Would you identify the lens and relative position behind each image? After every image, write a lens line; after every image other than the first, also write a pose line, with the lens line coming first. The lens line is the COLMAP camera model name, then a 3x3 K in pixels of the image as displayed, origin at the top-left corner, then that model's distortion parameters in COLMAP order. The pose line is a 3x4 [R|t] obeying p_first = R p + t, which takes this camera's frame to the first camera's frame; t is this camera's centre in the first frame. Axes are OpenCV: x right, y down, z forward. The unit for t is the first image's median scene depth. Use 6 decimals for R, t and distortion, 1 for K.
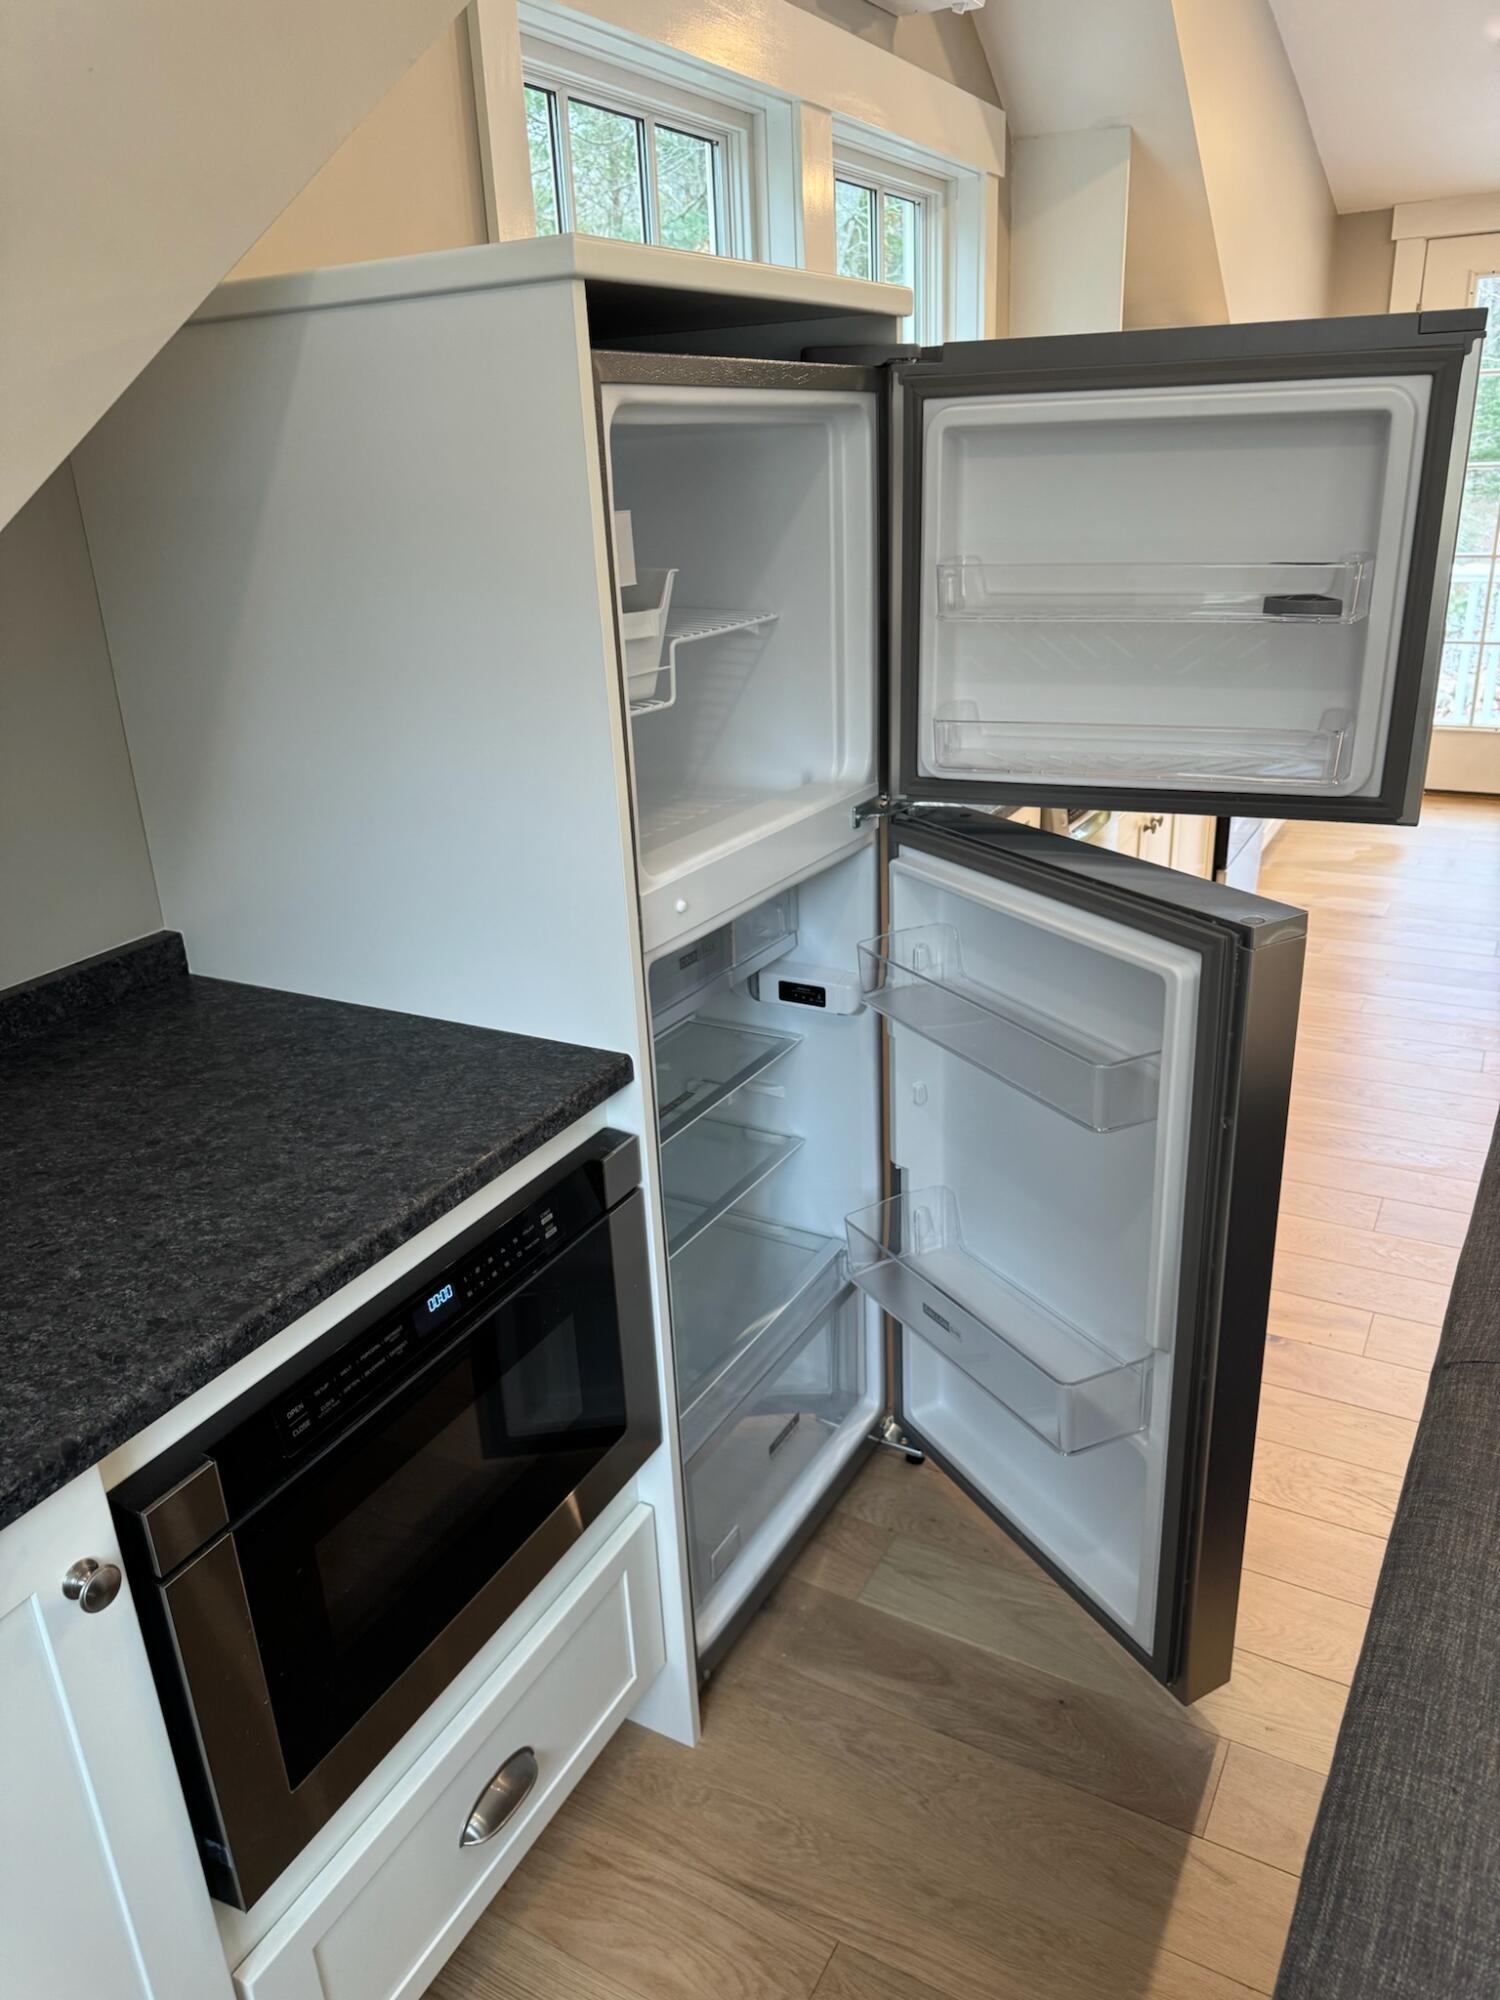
lens RADIAL K [[1409.6, 0, 746.9], [0, 1409.6, 1002.0], [0, 0, 1]] dist [0.000213, 0.000438]
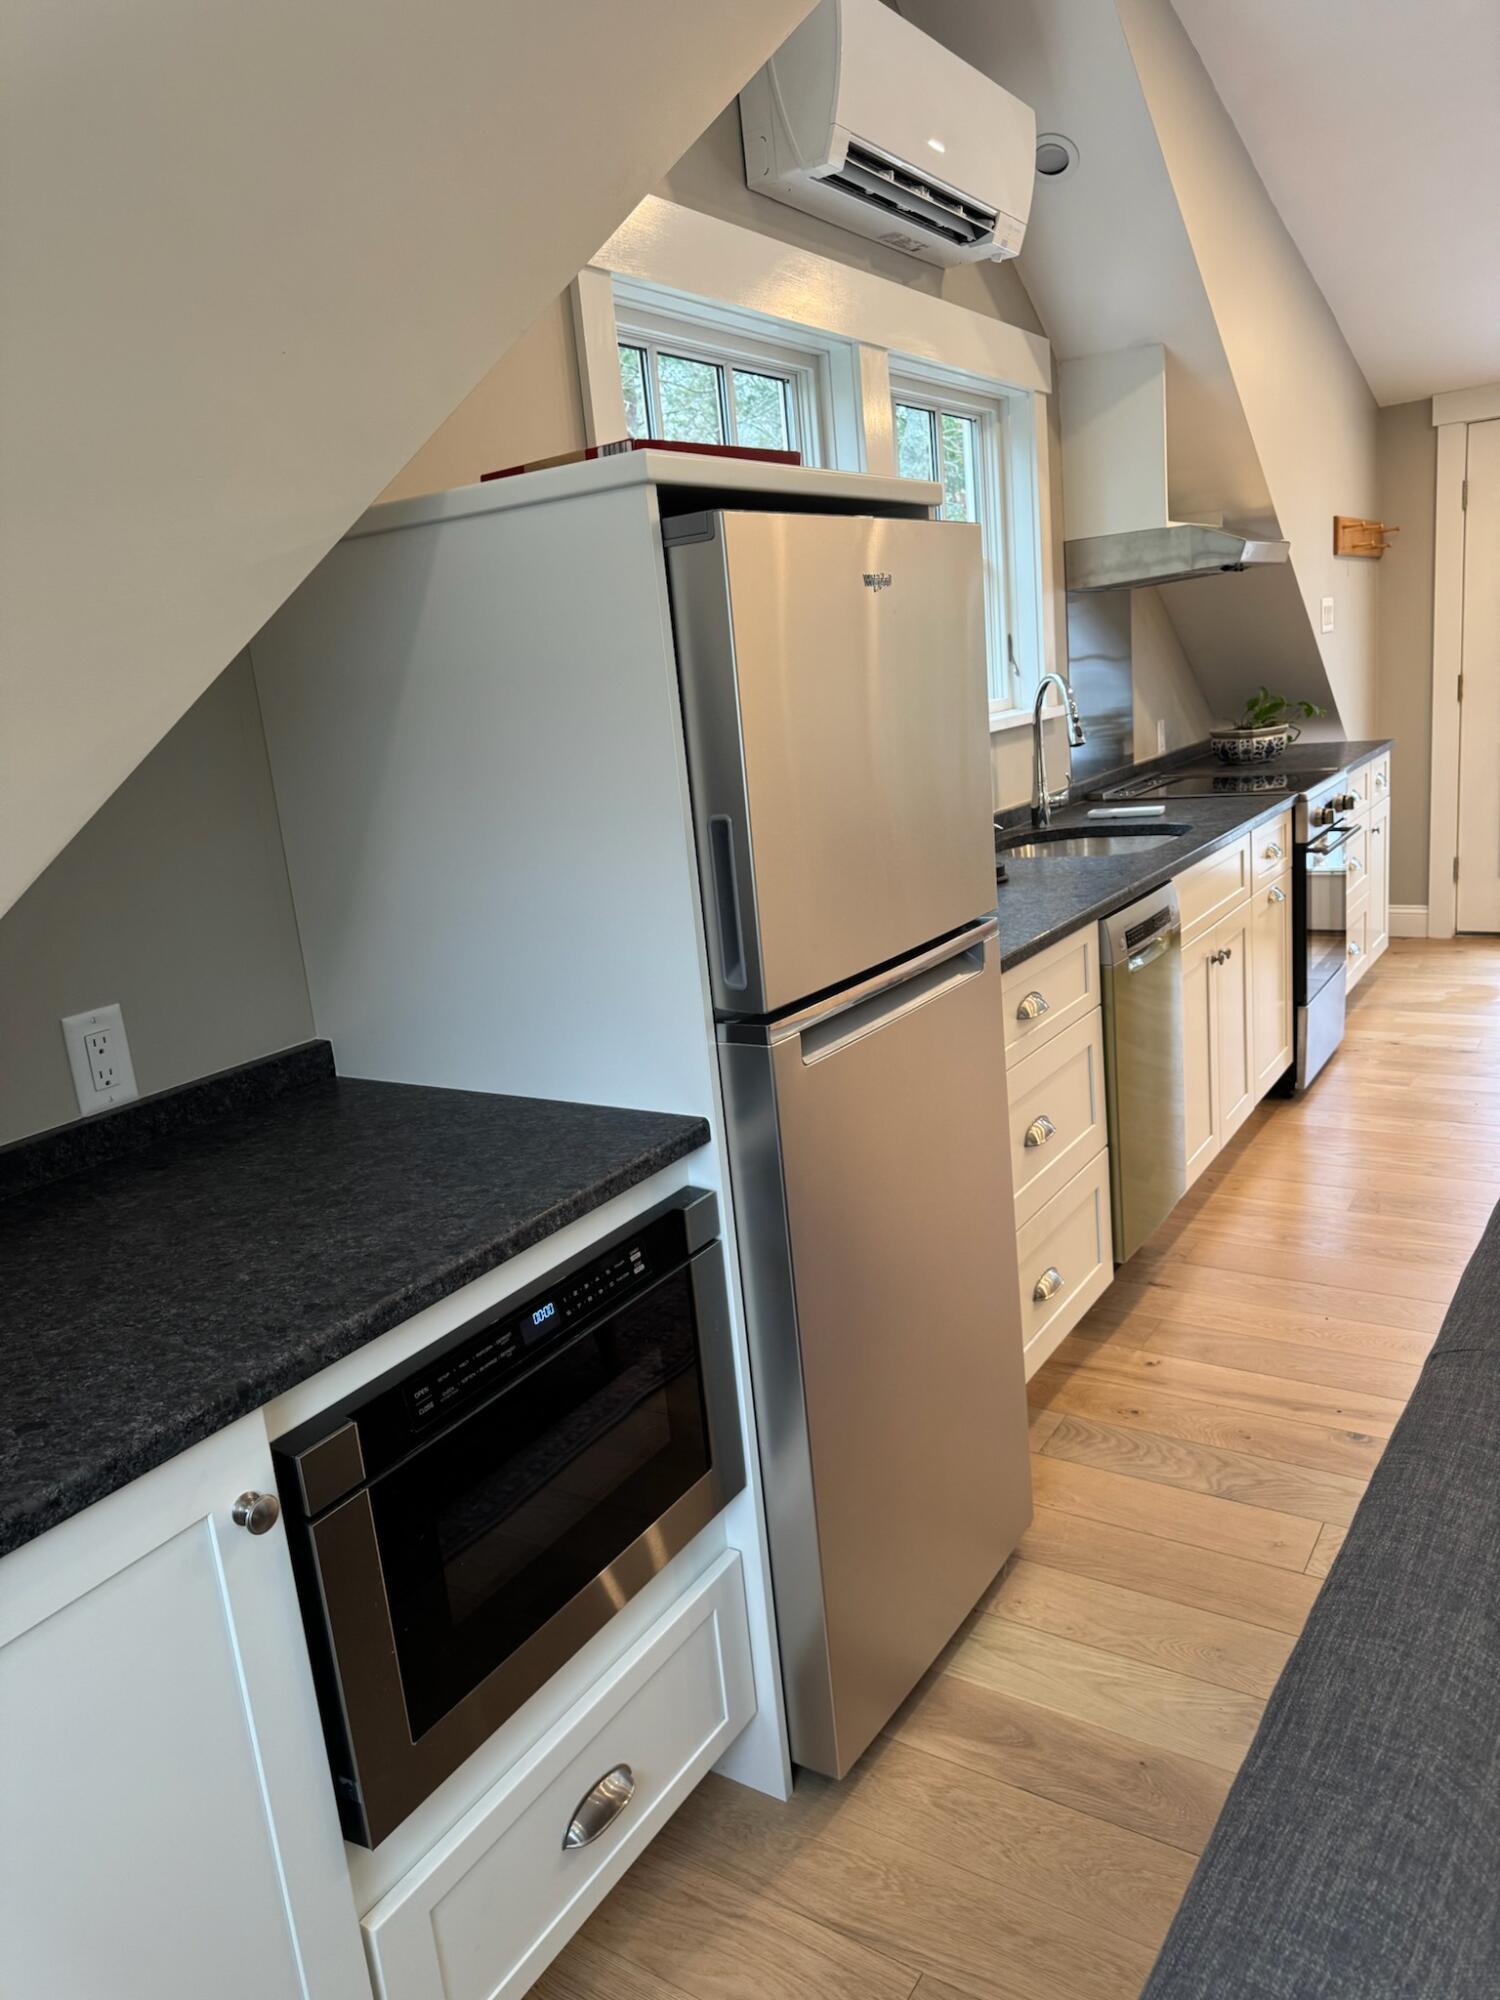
lens RADIAL K [[1403.2, 0, 754.1], [0, 1403.2, 1005.0], [0, 0, 1]] dist [0.055256, -0.076195]
pose [[0.996562, -0.030121, -0.077179, 0.043937], [0.019421, 0.990545, -0.135805, 0.097288], [0.080540, 0.133839, 0.987725, -0.142194]]
